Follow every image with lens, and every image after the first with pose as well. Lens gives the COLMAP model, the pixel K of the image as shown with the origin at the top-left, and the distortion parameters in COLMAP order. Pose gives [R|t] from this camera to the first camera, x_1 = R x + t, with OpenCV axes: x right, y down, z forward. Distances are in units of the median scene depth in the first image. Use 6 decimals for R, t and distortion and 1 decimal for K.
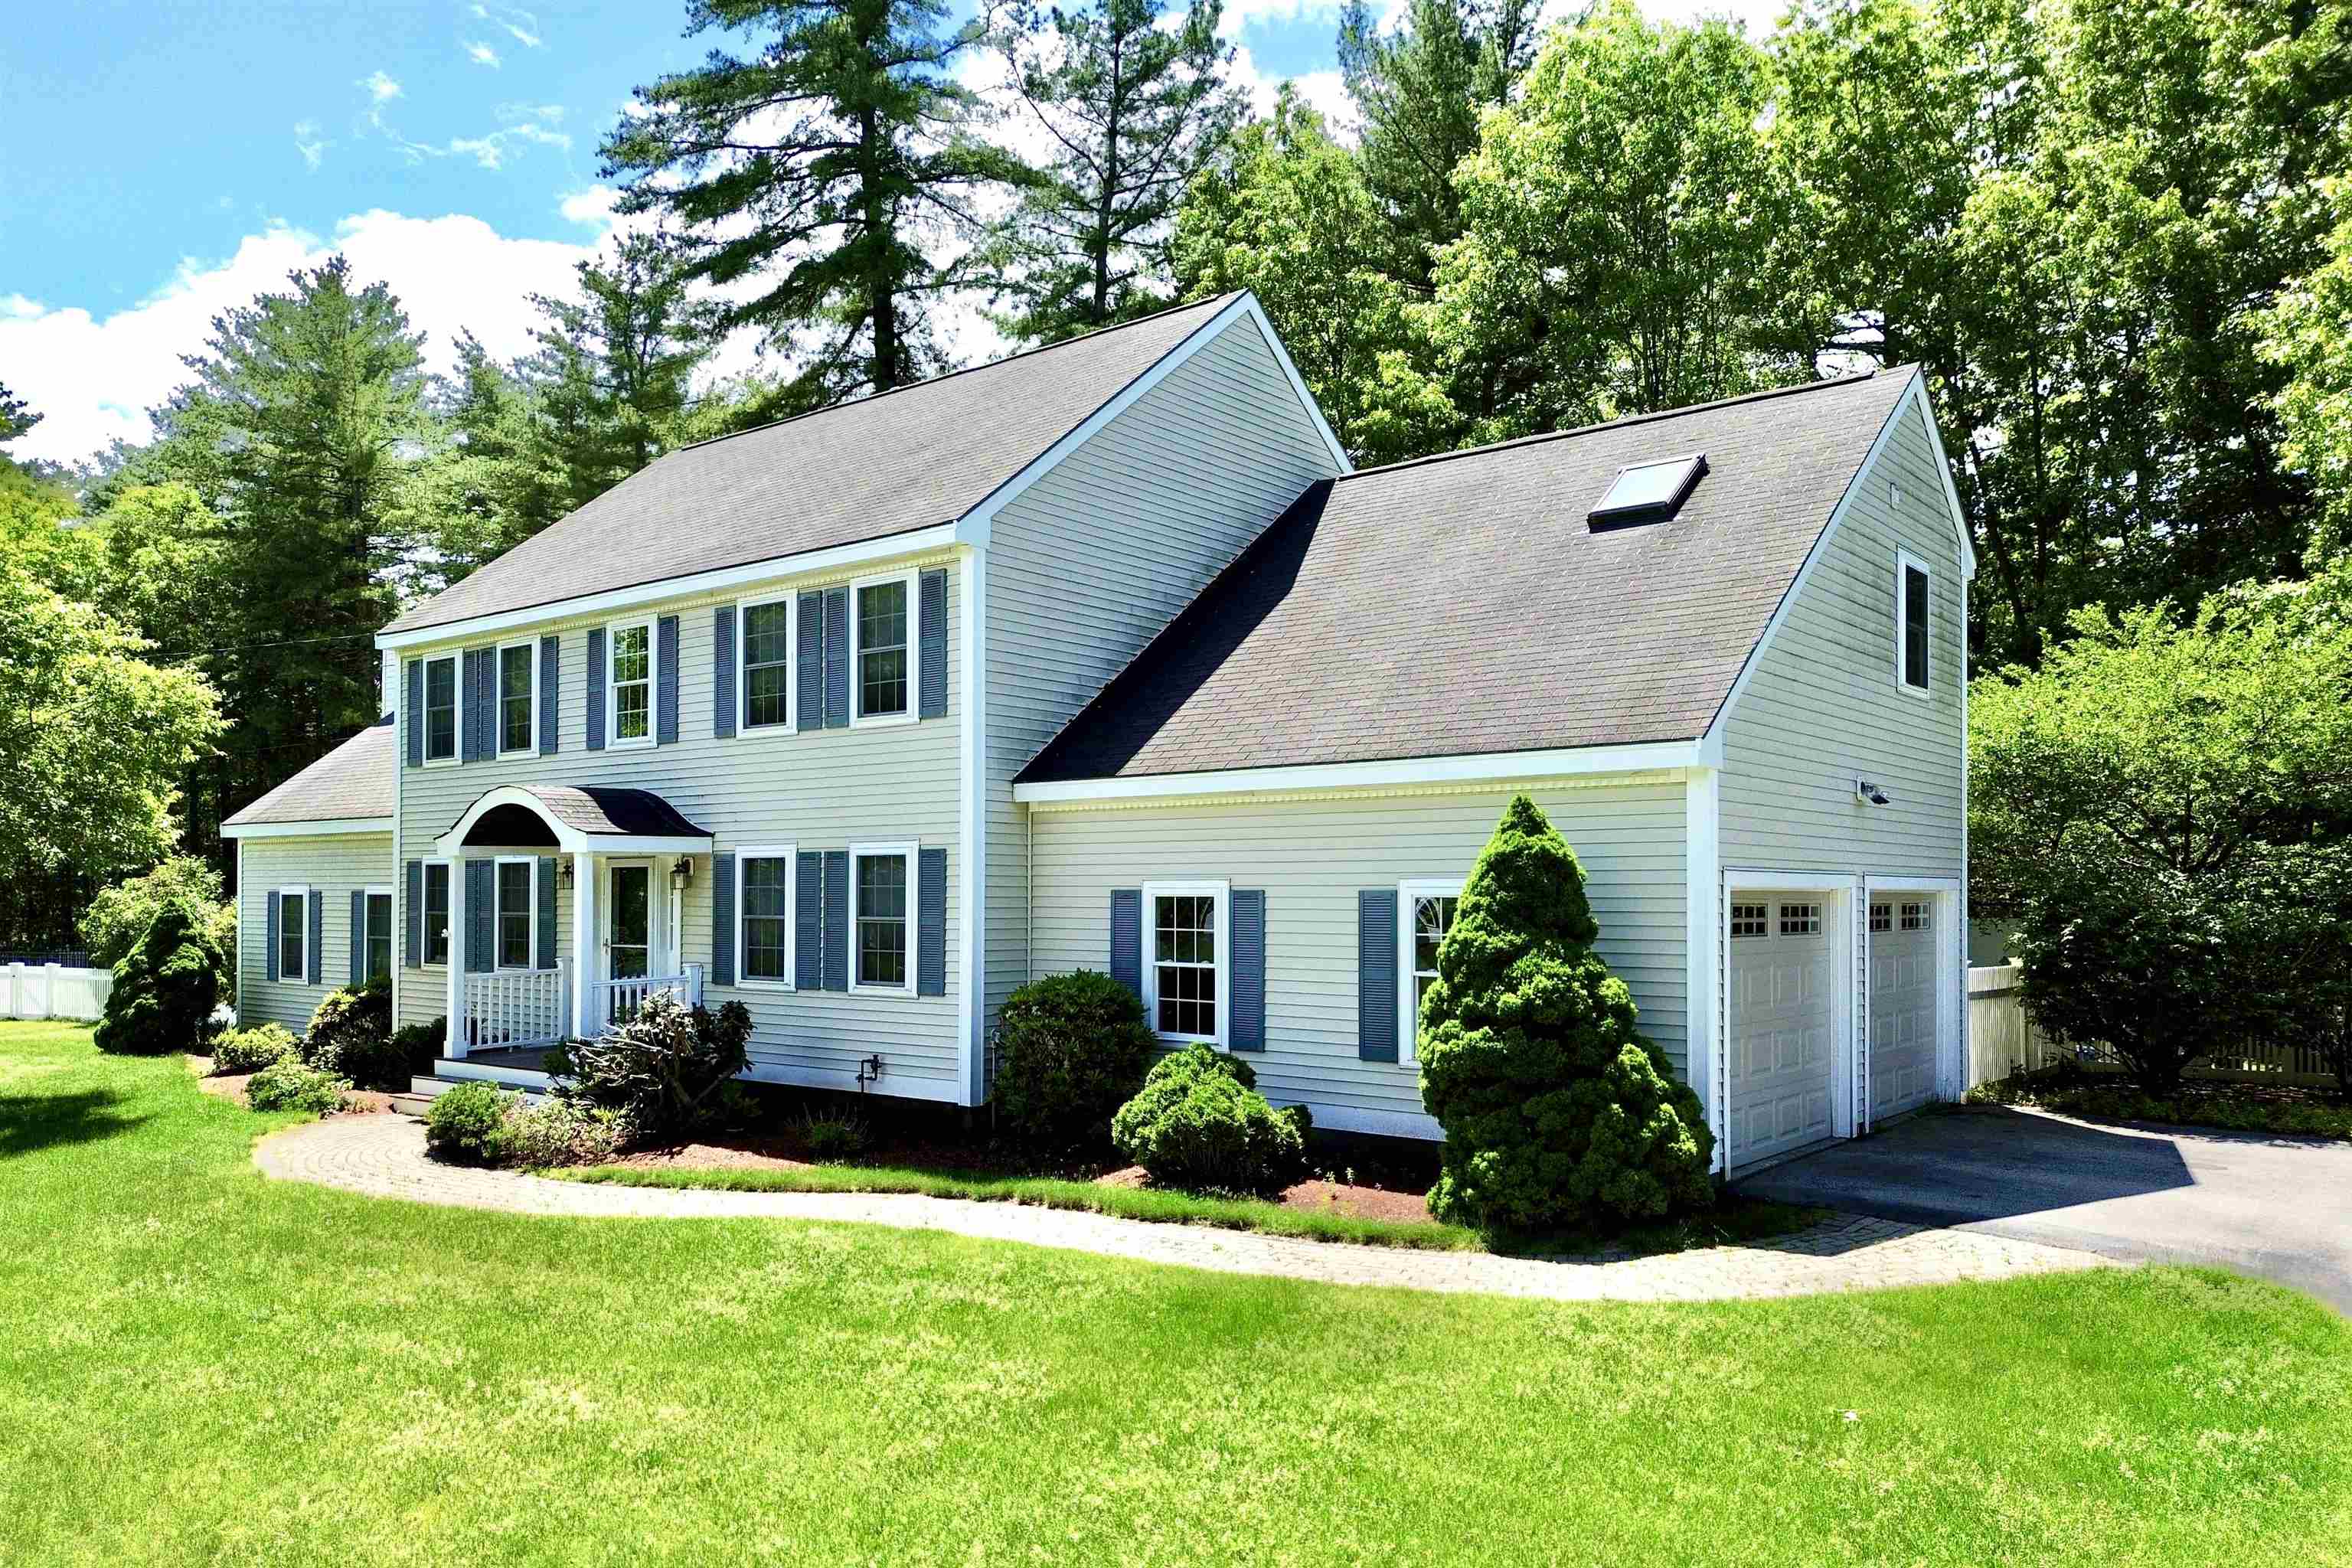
lens RADIAL K [[1694.7, 0, 1170.5], [0, 1694.7, 887.3], [0, 0, 1]] dist [0.045175, -0.000270]
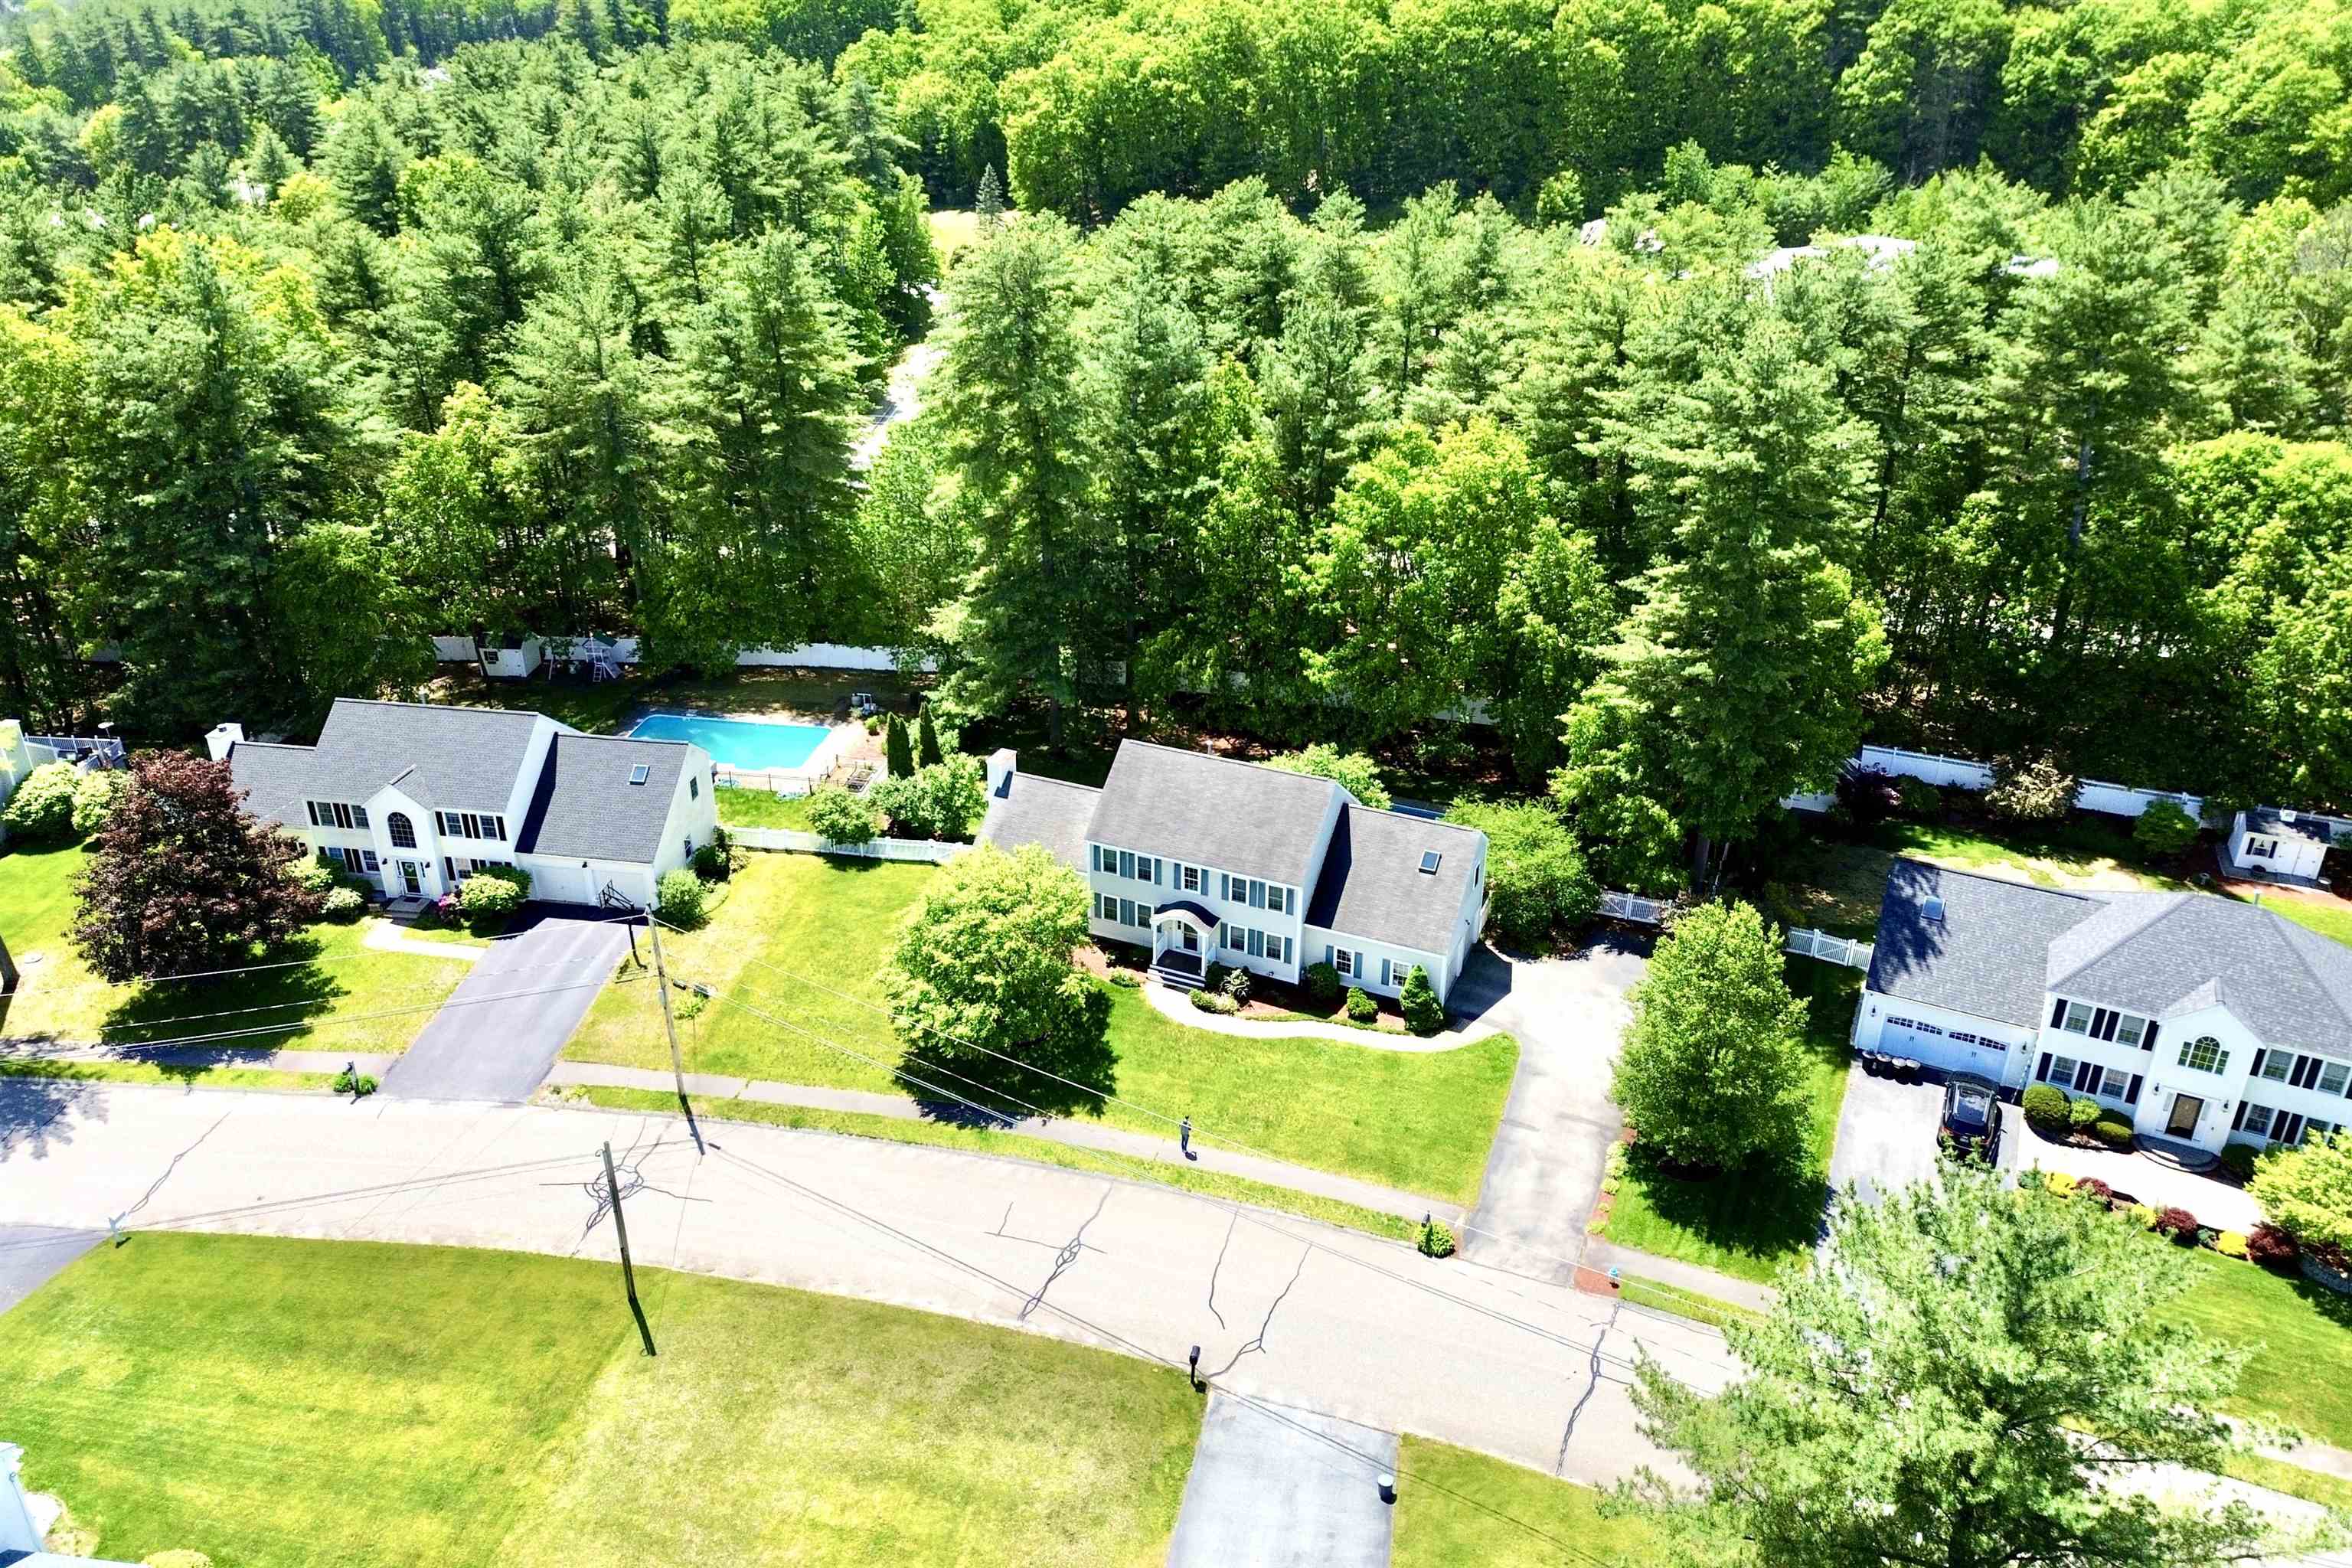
lens RADIAL K [[1663.3, 0, 1176.0], [0, 1663.3, 784.0], [0, 0, 1]] dist [0.043155, -0.029720]
pose [[0.962017, -0.120905, 0.244756, -1.433278], [-0.005656, 0.887556, 0.460666, -2.390766], [-0.272932, -0.444553, 0.853160, -2.557378]]
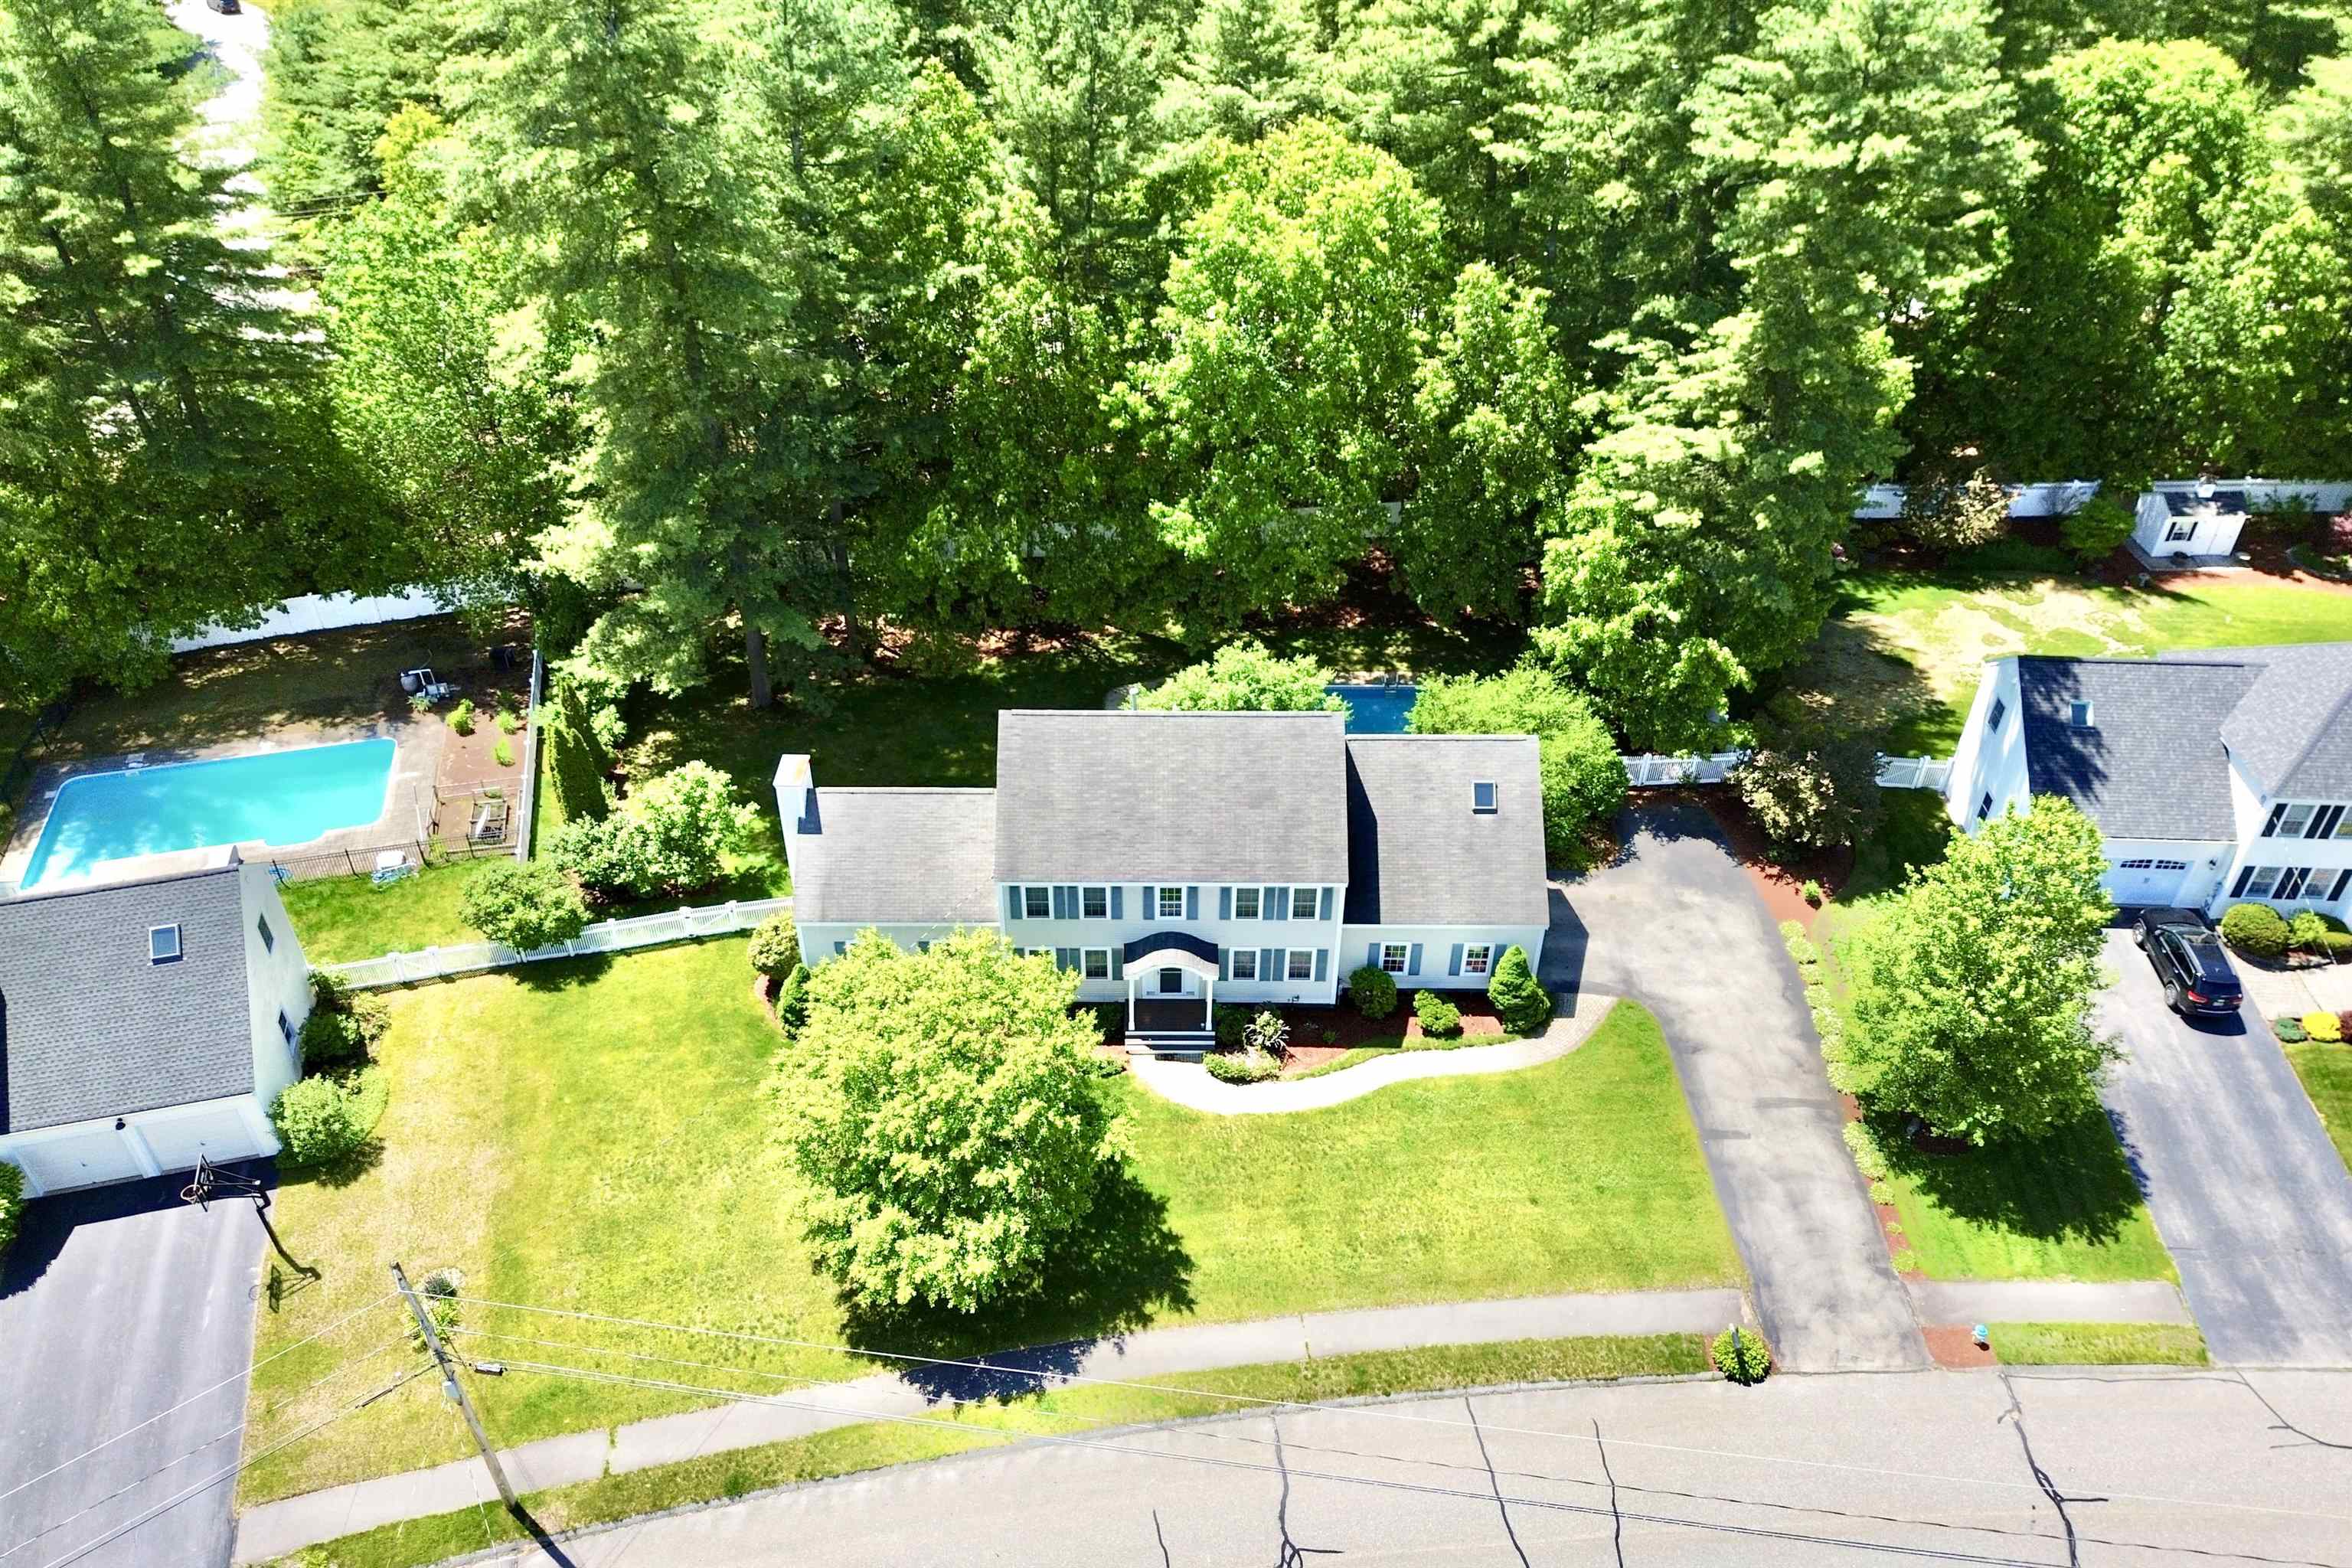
lens RADIAL K [[1677.9, 0, 1170.3], [0, 1677.9, 853.5], [0, 0, 1]] dist [0.079206, -0.119579]
pose [[0.770369, -0.393884, 0.501386, -1.816834], [-0.011810, 0.777417, 0.628875, -2.088845], [-0.637489, -0.490387, 0.594246, -0.653857]]
